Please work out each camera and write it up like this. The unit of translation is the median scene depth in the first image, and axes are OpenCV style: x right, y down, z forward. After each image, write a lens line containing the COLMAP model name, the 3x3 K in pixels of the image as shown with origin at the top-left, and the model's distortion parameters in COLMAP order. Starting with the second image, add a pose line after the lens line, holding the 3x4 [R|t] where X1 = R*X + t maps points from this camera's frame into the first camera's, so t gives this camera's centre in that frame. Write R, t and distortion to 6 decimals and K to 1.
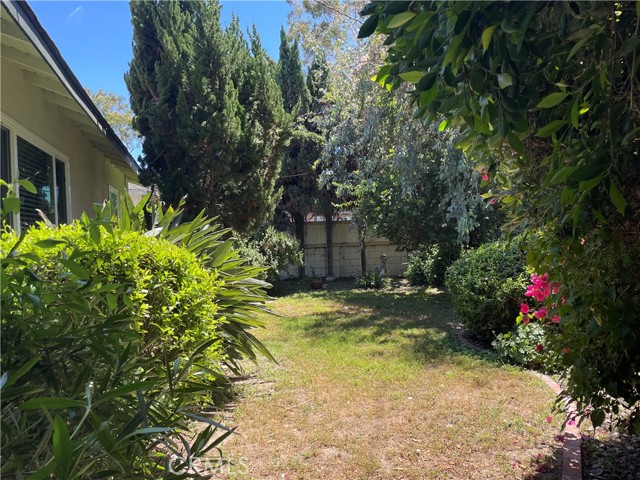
lens RADIAL K [[486.4, 0, 320.5], [0, 486.4, 247.1], [0, 0, 1]] dist [0.097519, -0.139024]
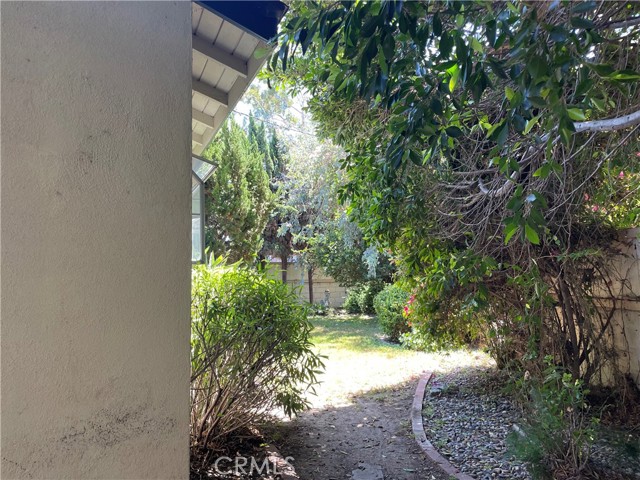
lens RADIAL K [[486.4, 0, 320.5], [0, 486.4, 247.1], [0, 0, 1]] dist [0.097519, -0.139024]
pose [[0.990326, 0.029753, 0.135531, -0.082741], [-0.018900, 0.996561, -0.080674, 0.009001], [-0.137465, 0.077333, 0.987483, -0.339153]]
